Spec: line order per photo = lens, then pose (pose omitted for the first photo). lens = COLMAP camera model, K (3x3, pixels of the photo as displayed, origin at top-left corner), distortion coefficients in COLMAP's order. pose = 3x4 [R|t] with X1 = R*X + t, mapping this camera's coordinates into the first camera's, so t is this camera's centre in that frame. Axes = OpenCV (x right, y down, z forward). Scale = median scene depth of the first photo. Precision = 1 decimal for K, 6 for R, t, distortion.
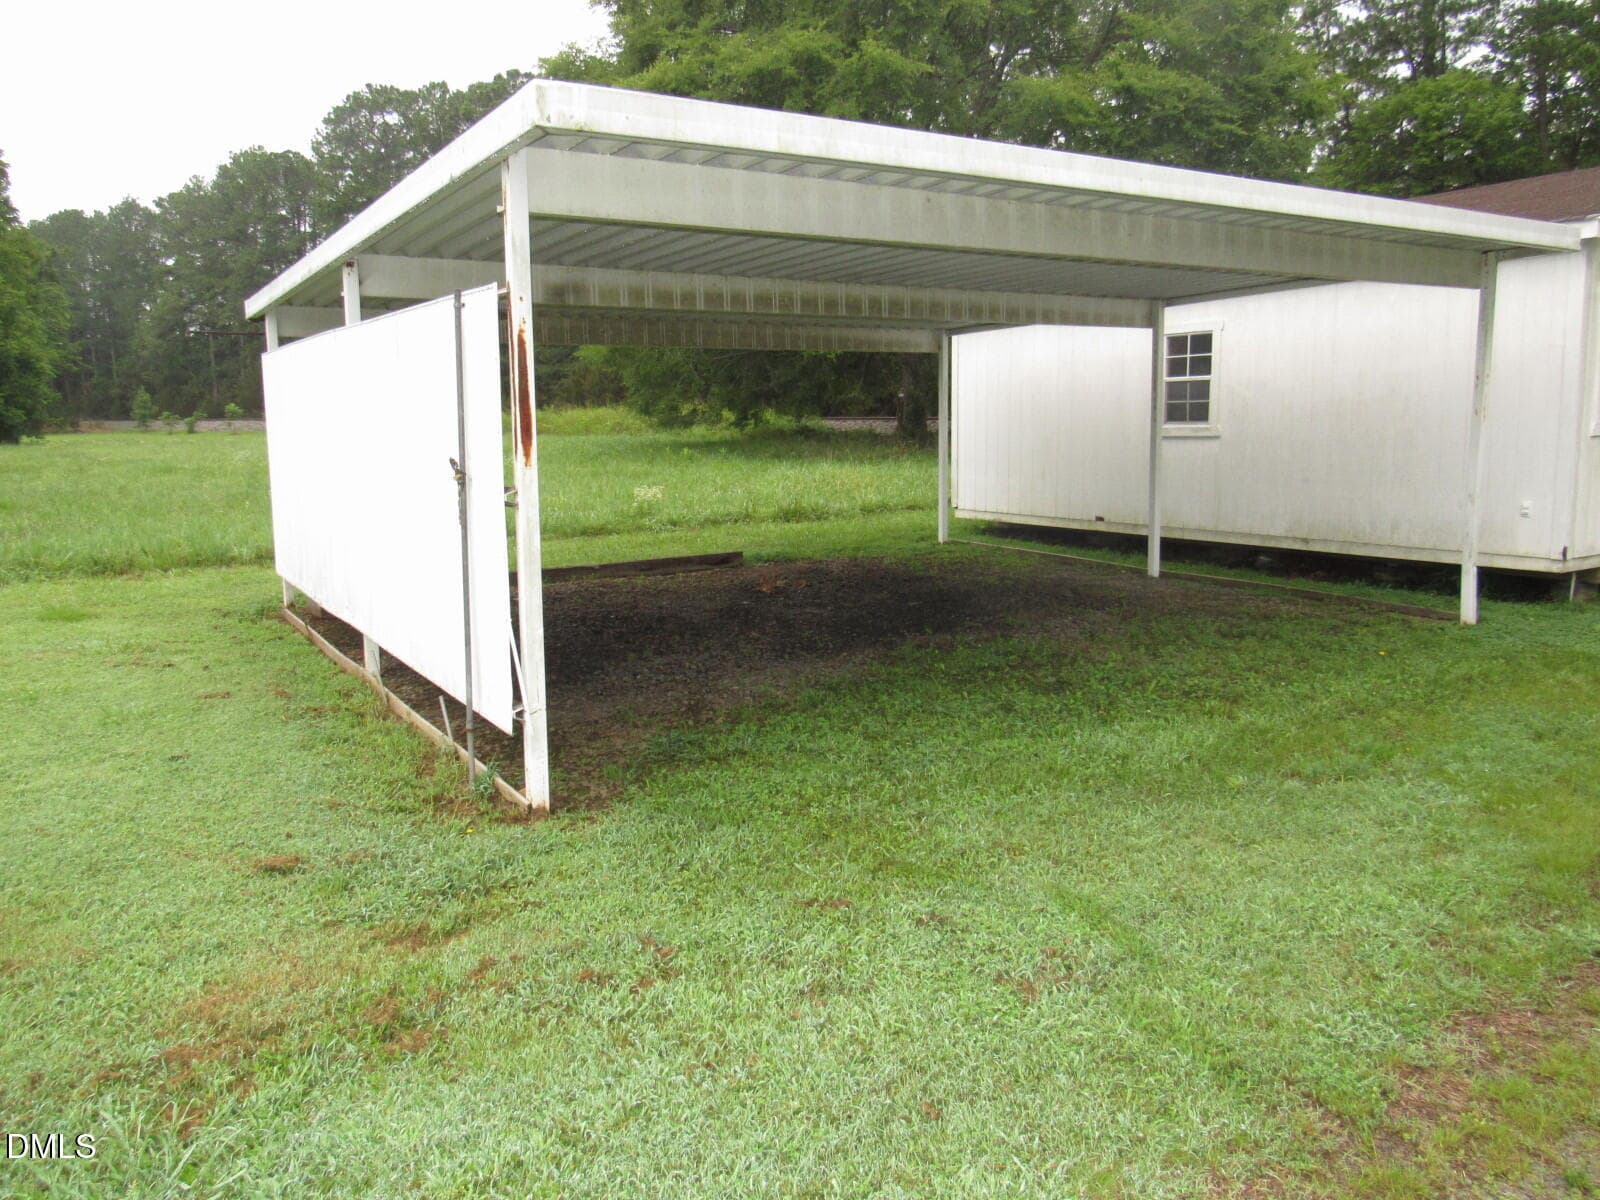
lens RADIAL K [[1149.0, 0, 804.6], [0, 1149.0, 572.2], [0, 0, 1]] dist [-0.007766, 0.004152]
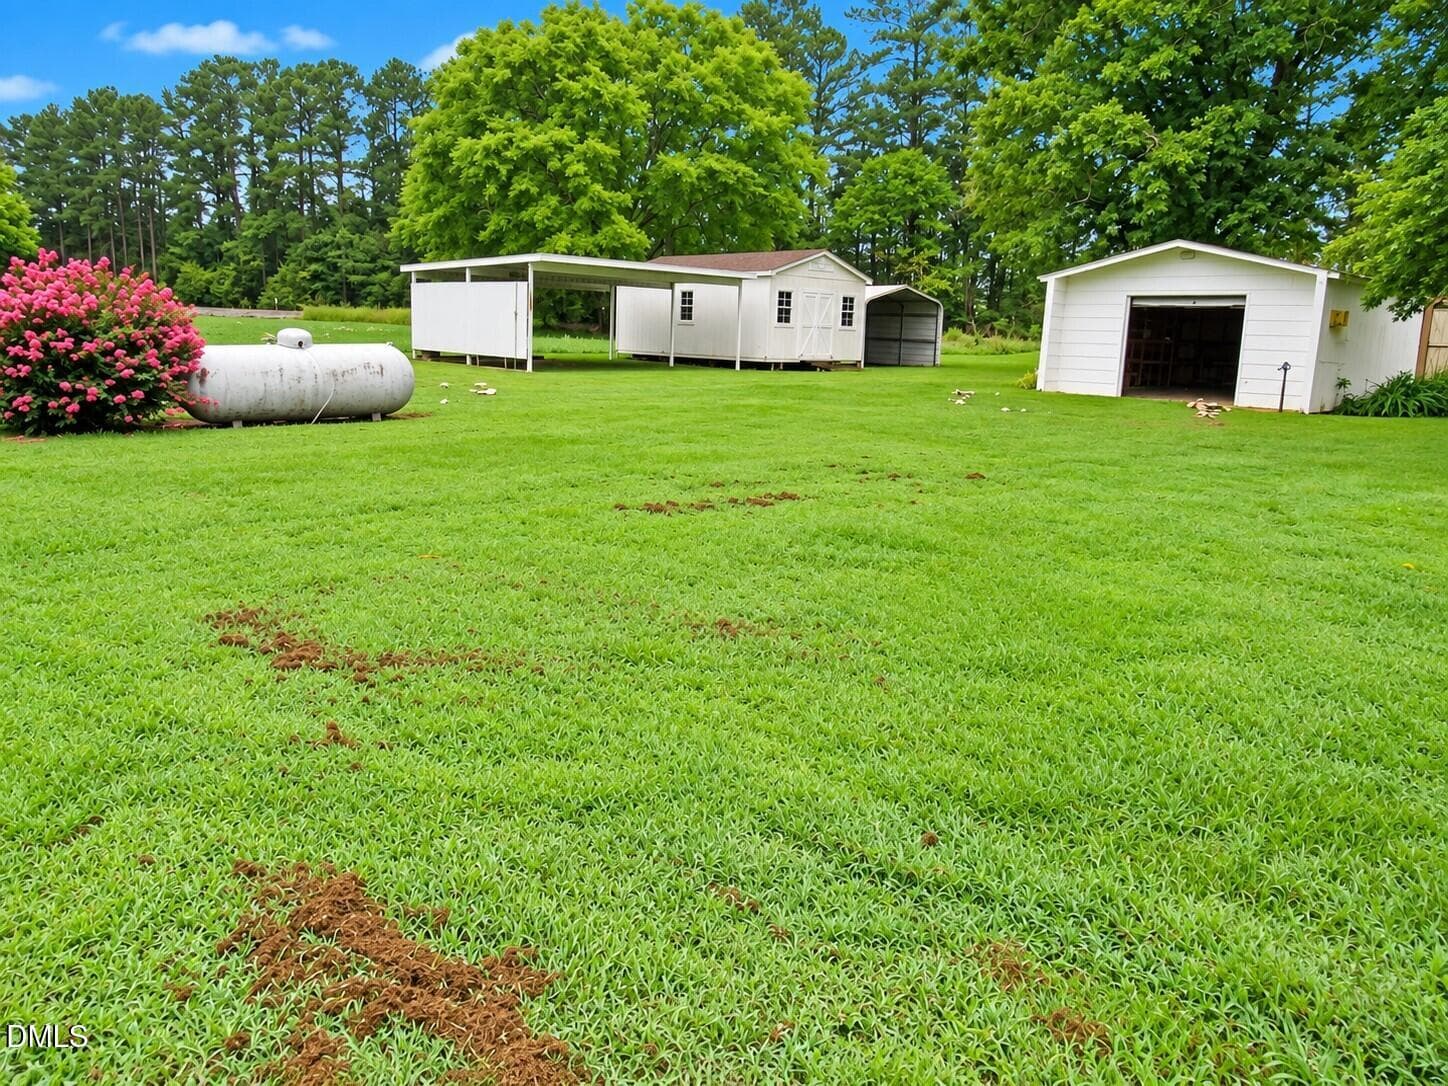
lens RADIAL K [[1039.8, 0, 728.2], [0, 1039.8, 517.9], [0, 0, 1]] dist [-0.007766, 0.004152]
pose [[0.980455, 0.015732, 0.196115, -0.107417], [-0.024209, 0.998870, 0.040902, 0.291516], [-0.195250, -0.044850, 0.979727, -1.832065]]
